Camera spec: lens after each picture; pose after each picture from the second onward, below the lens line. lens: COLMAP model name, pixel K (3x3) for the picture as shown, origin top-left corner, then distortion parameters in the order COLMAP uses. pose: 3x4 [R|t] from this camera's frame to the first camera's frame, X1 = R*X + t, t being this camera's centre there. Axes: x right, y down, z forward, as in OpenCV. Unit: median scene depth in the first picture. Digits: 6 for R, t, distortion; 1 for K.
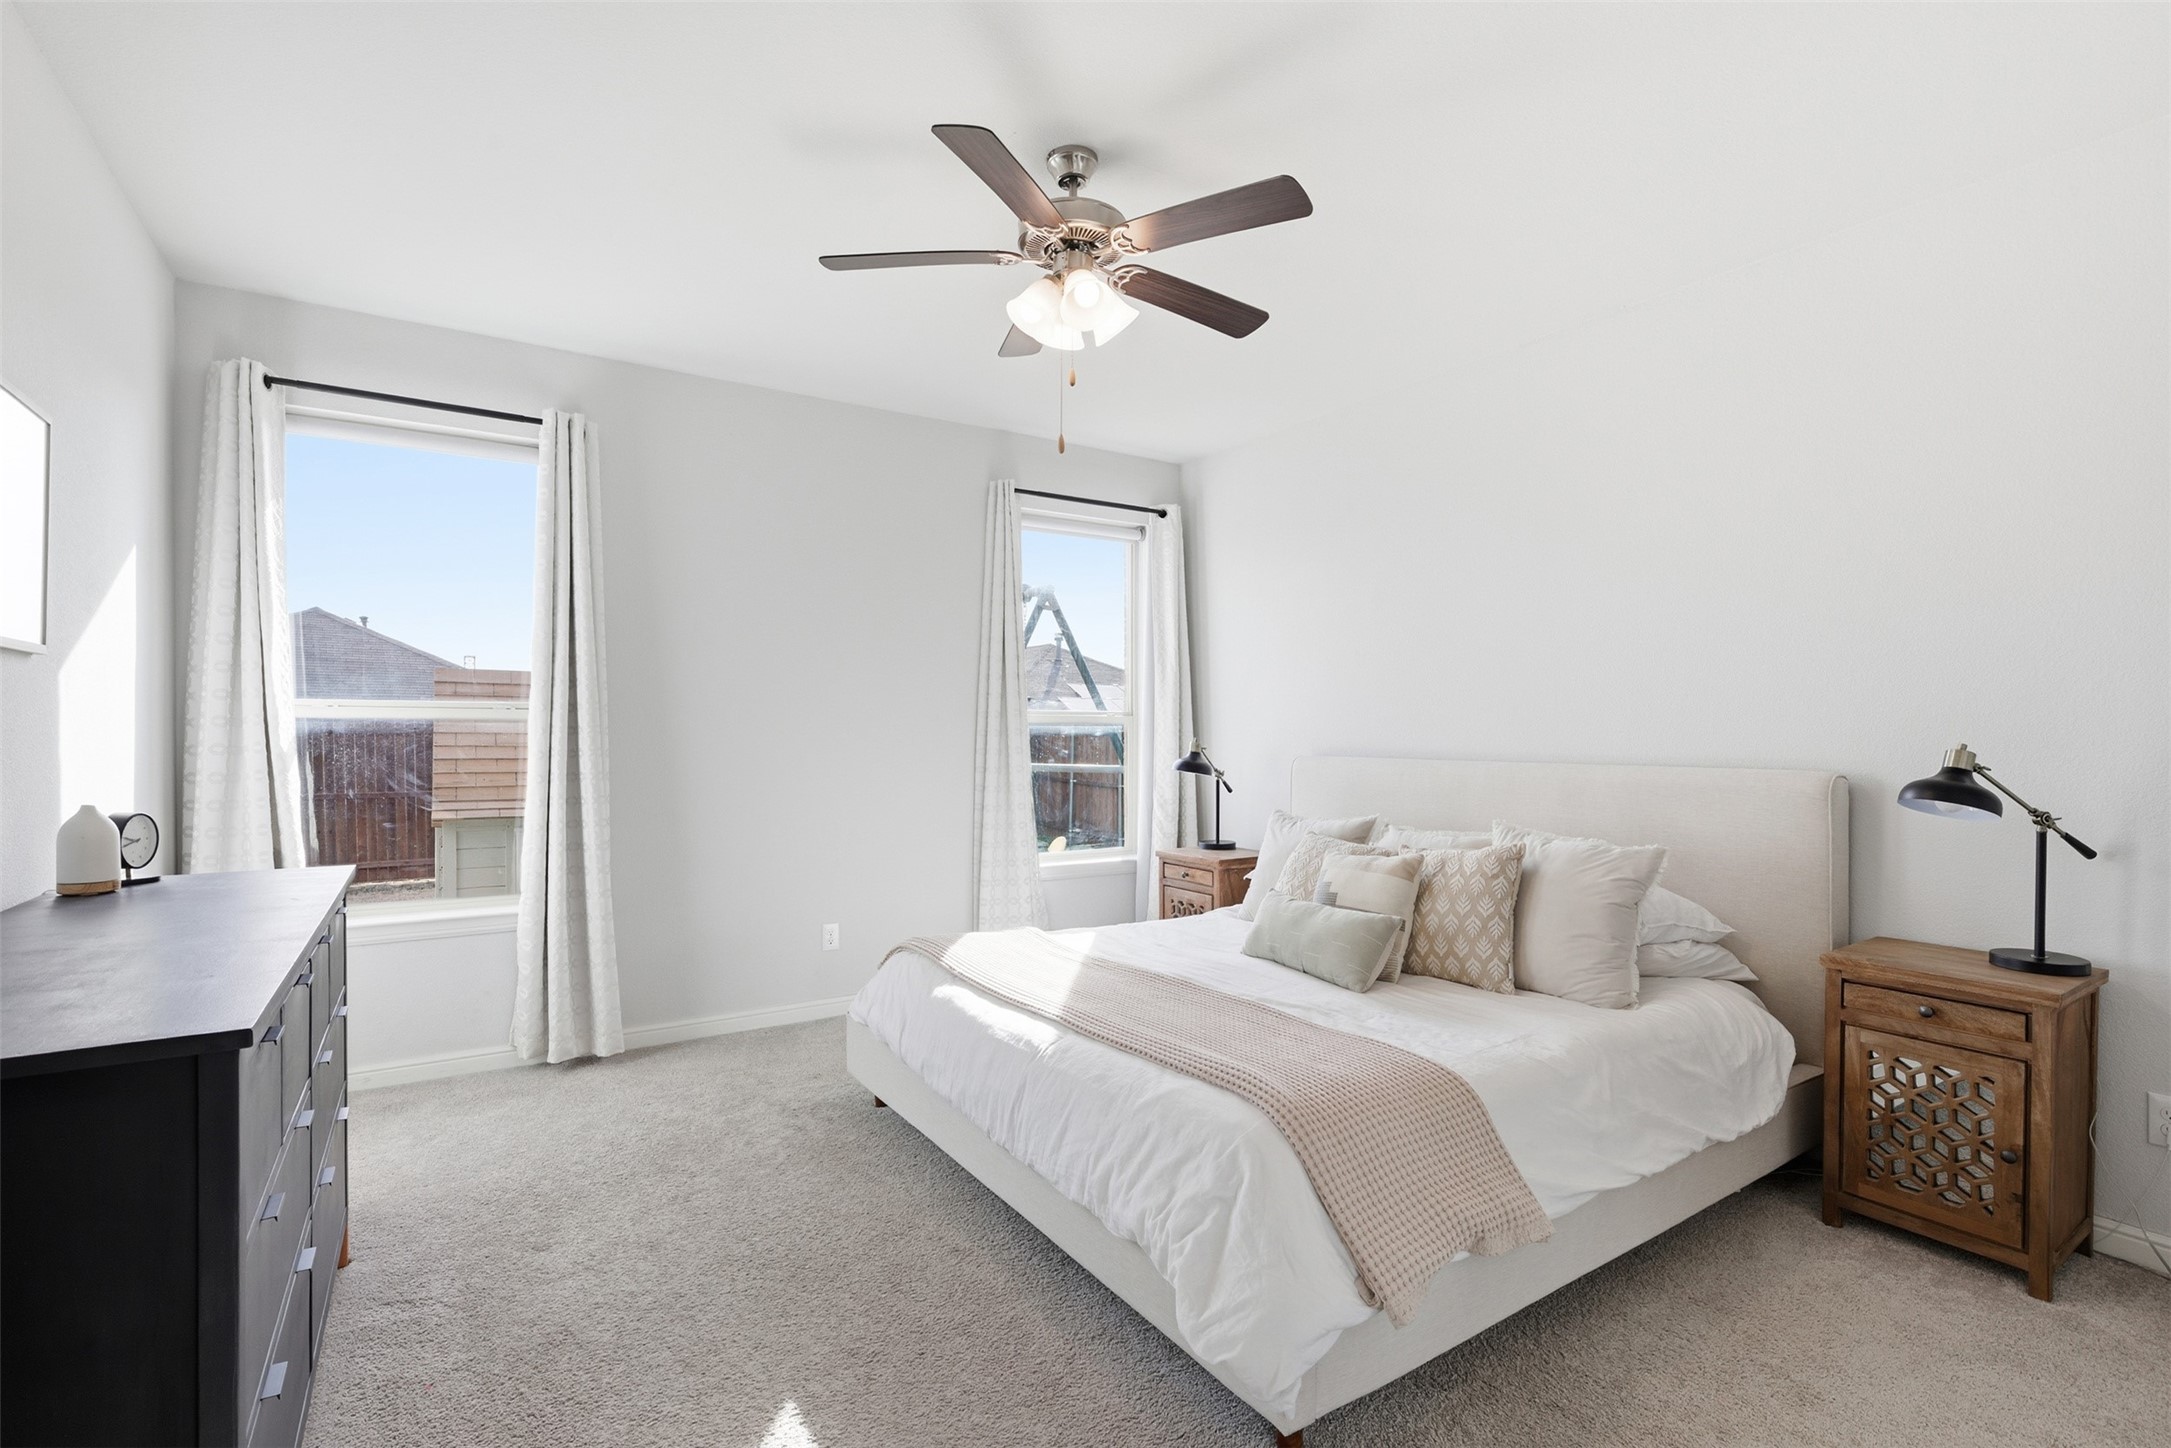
lens RADIAL K [[984.5, 0, 1097.2], [0, 984.5, 738.2], [0, 0, 1]] dist [-0.000467, -0.000500]
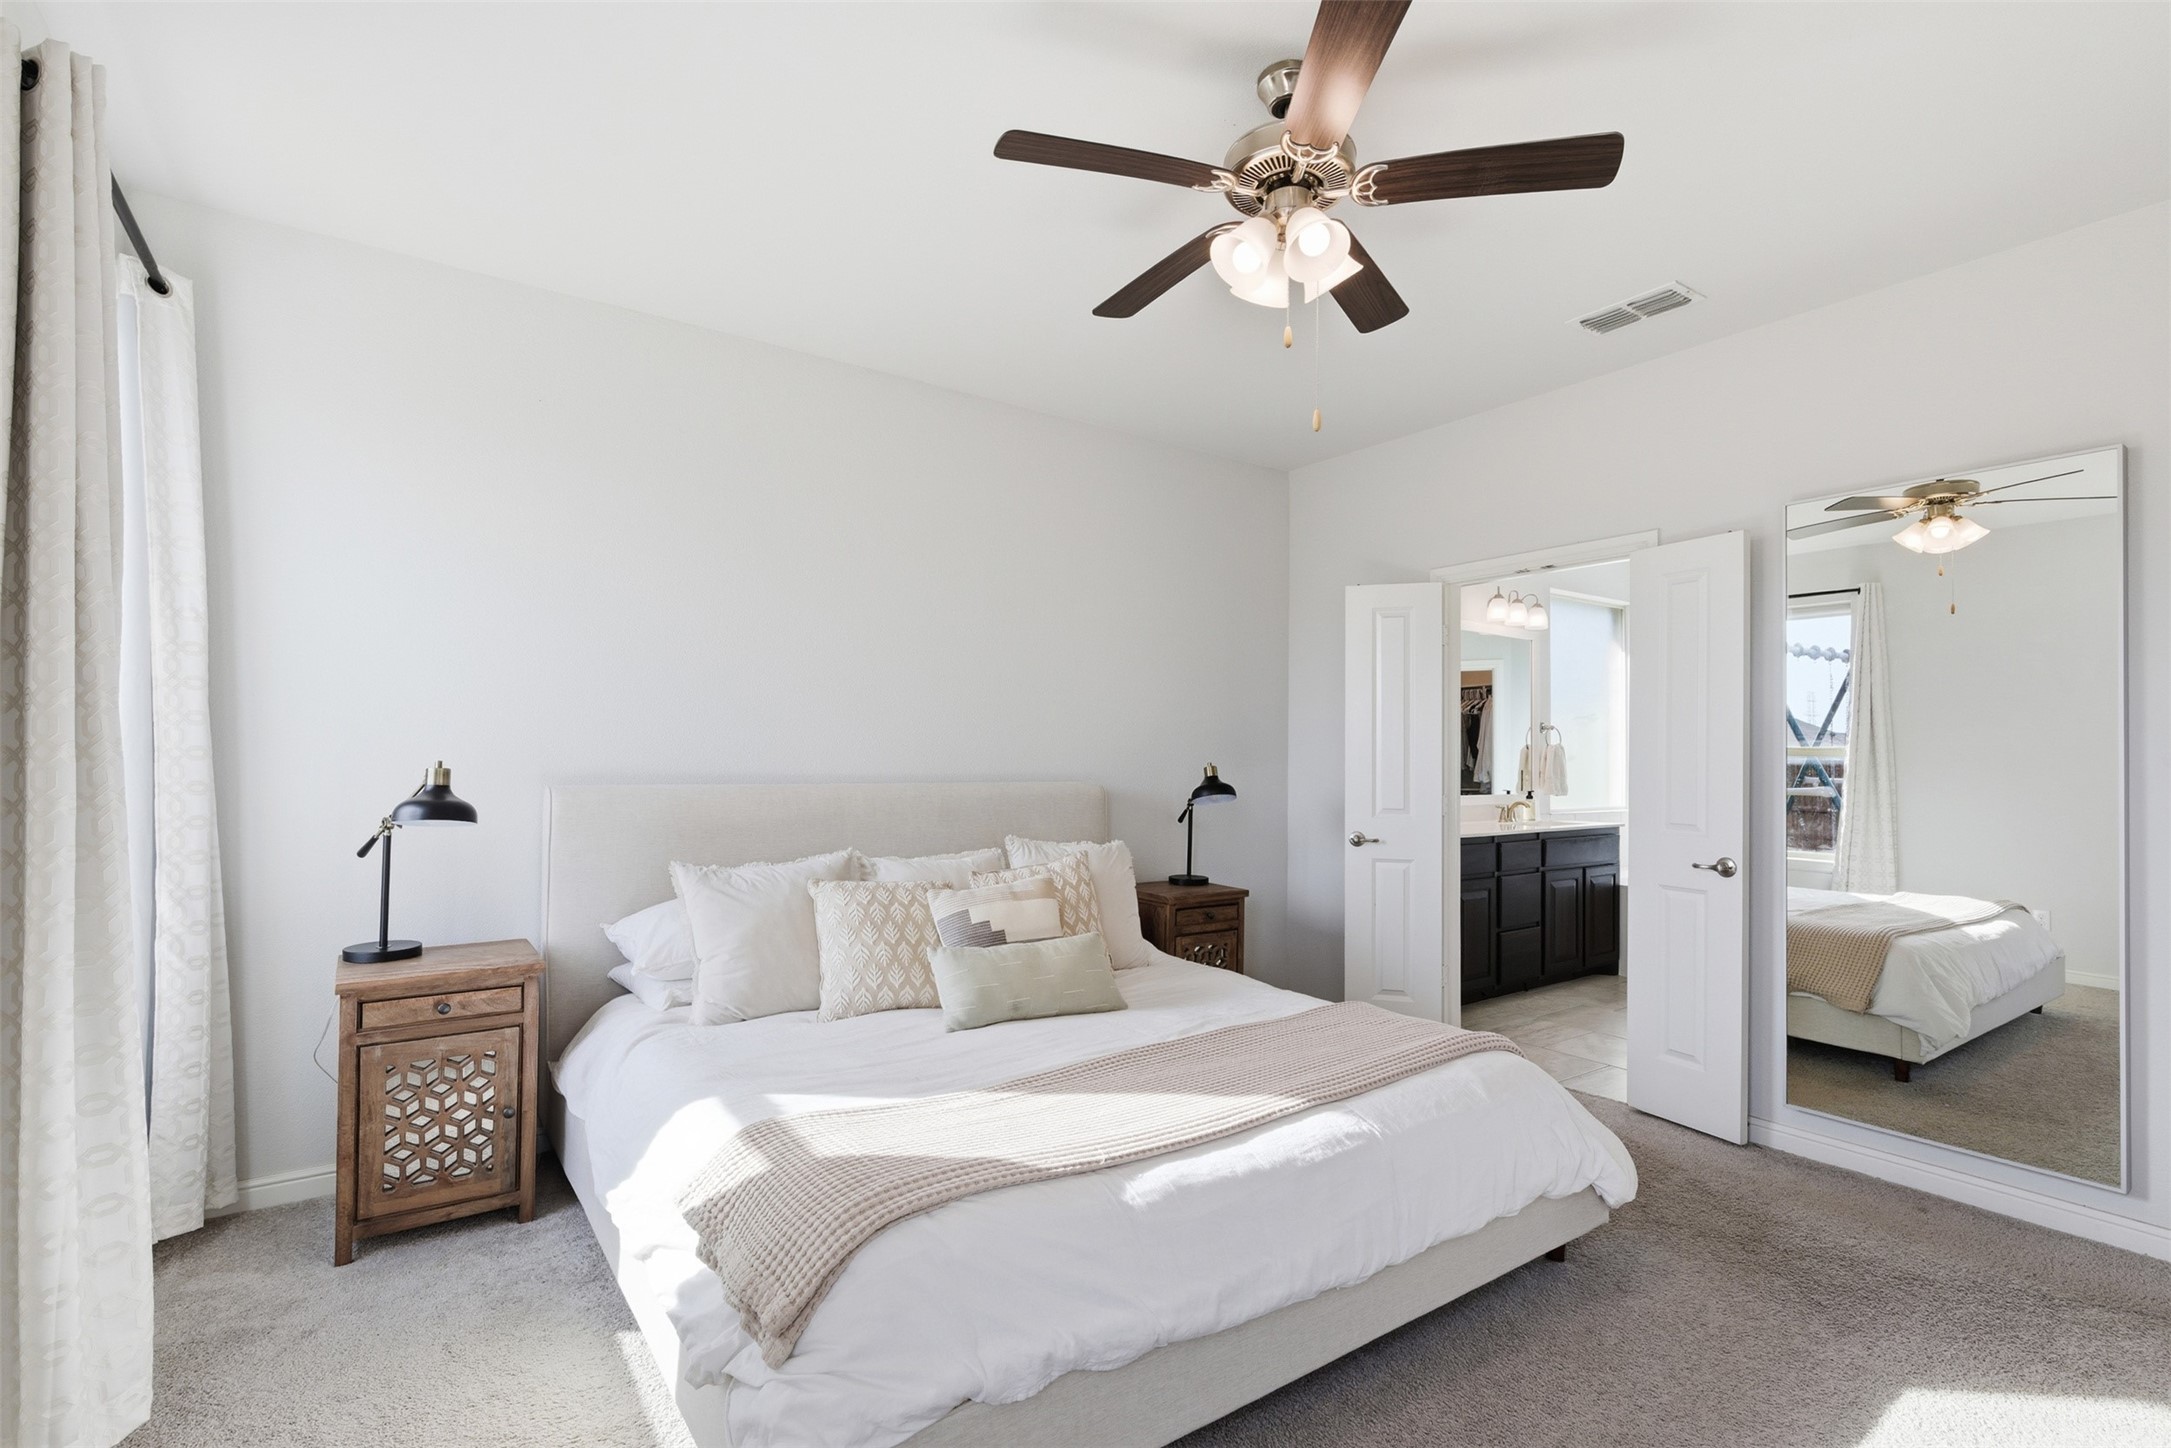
lens RADIAL K [[984.5, 0, 1094.1], [0, 984.5, 735.8], [0, 0, 1]] dist [-0.000467, -0.000500]
pose [[-0.014294, 0.013043, 0.999813, -0.842151], [-0.003944, 0.999906, -0.013100, -0.016061], [-0.999890, -0.004131, -0.014241, 1.145832]]
